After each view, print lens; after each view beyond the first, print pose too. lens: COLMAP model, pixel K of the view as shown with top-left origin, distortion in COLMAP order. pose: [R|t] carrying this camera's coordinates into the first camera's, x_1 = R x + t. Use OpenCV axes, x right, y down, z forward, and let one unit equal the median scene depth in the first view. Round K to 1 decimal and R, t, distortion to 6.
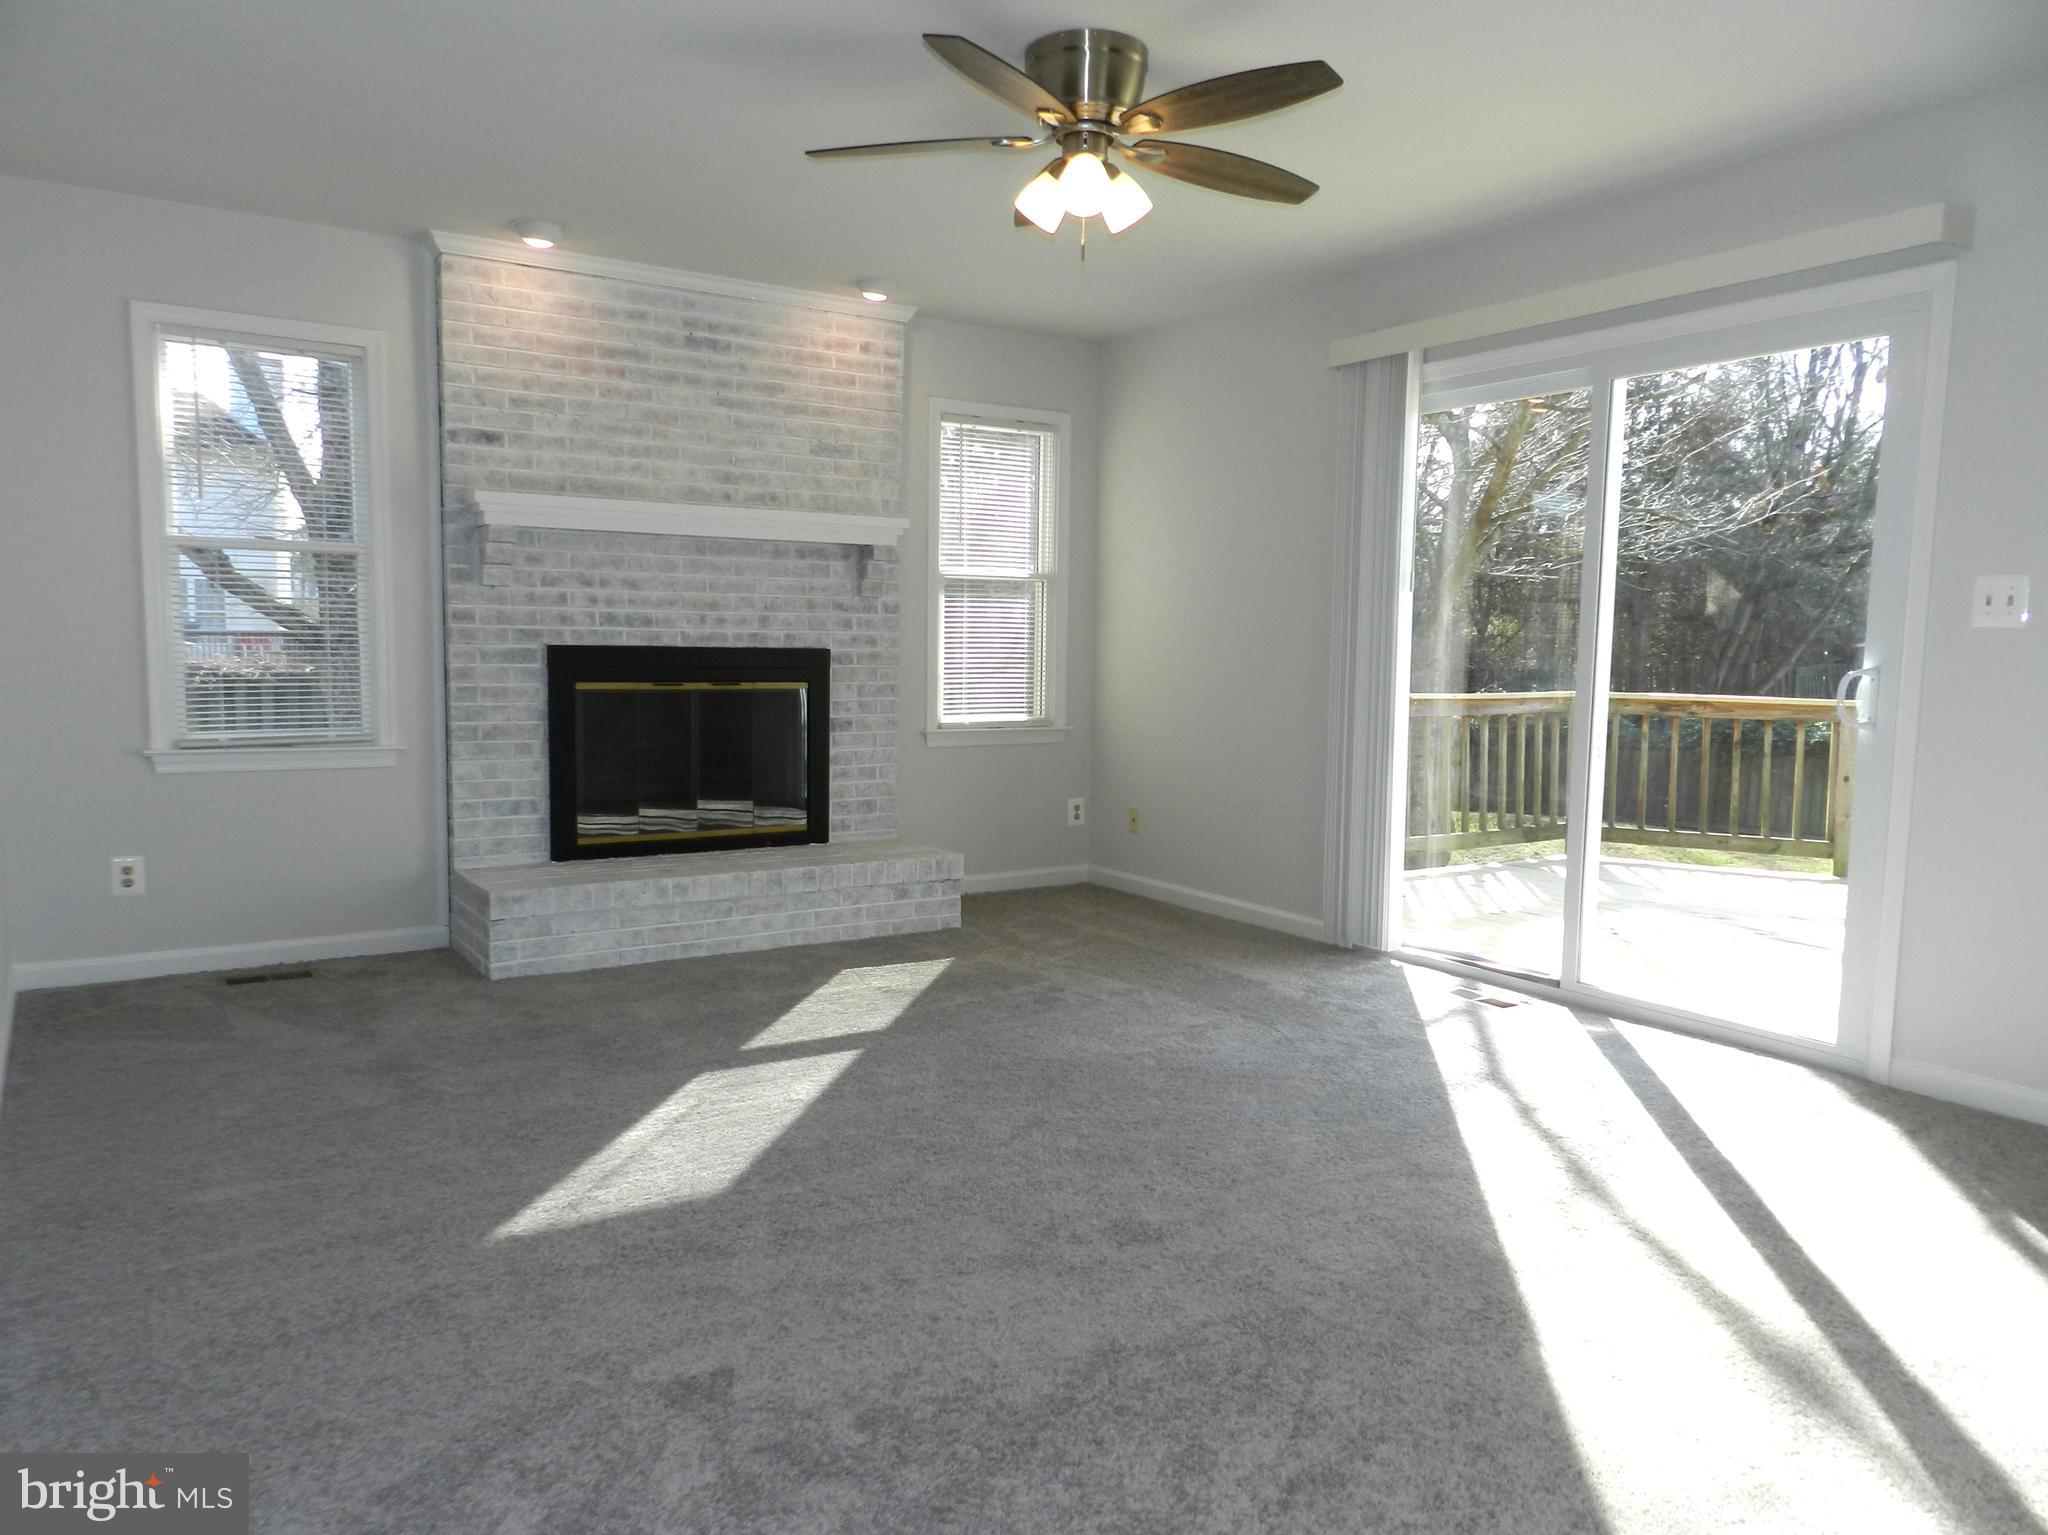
lens RADIAL K [[1429.0, 0, 1024.0], [0, 1429.0, 767.5], [0, 0, 1]] dist [0.019603, -0.004389]
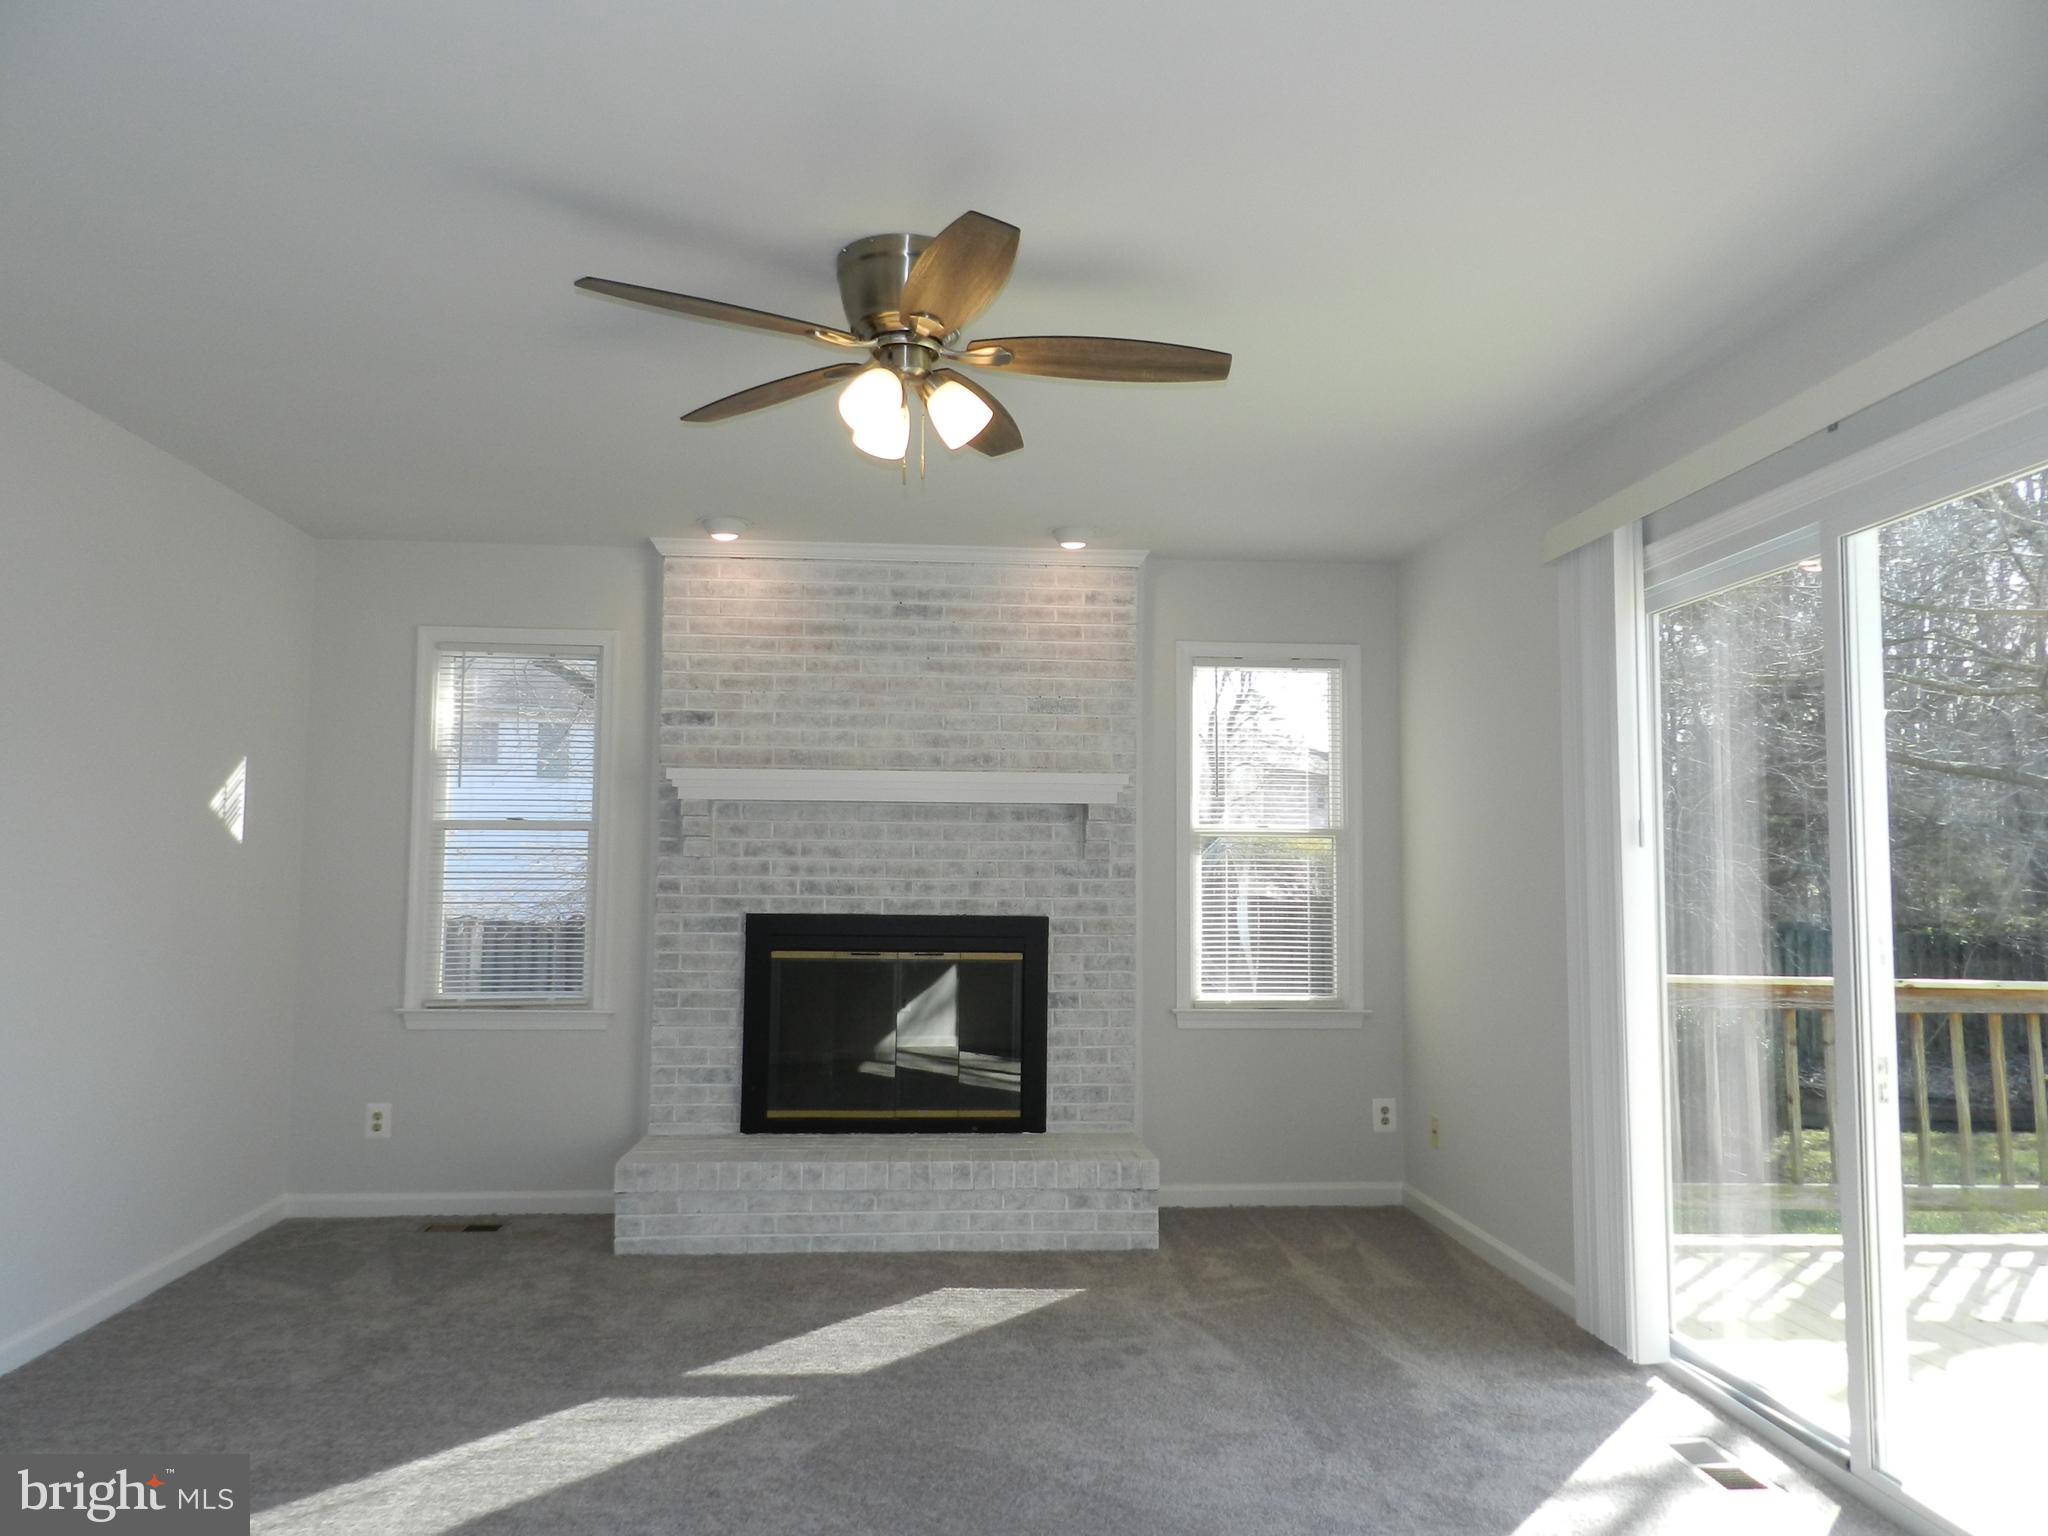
lens RADIAL K [[1429.0, 0, 1024.0], [0, 1429.0, 768.0], [0, 0, 1]] dist [0.019603, -0.004389]
pose [[0.876029, -0.045245, -0.480131, 0.322270], [-0.038983, 0.985688, -0.164012, -0.027901], [0.480680, 0.162397, 0.861728, 0.198531]]
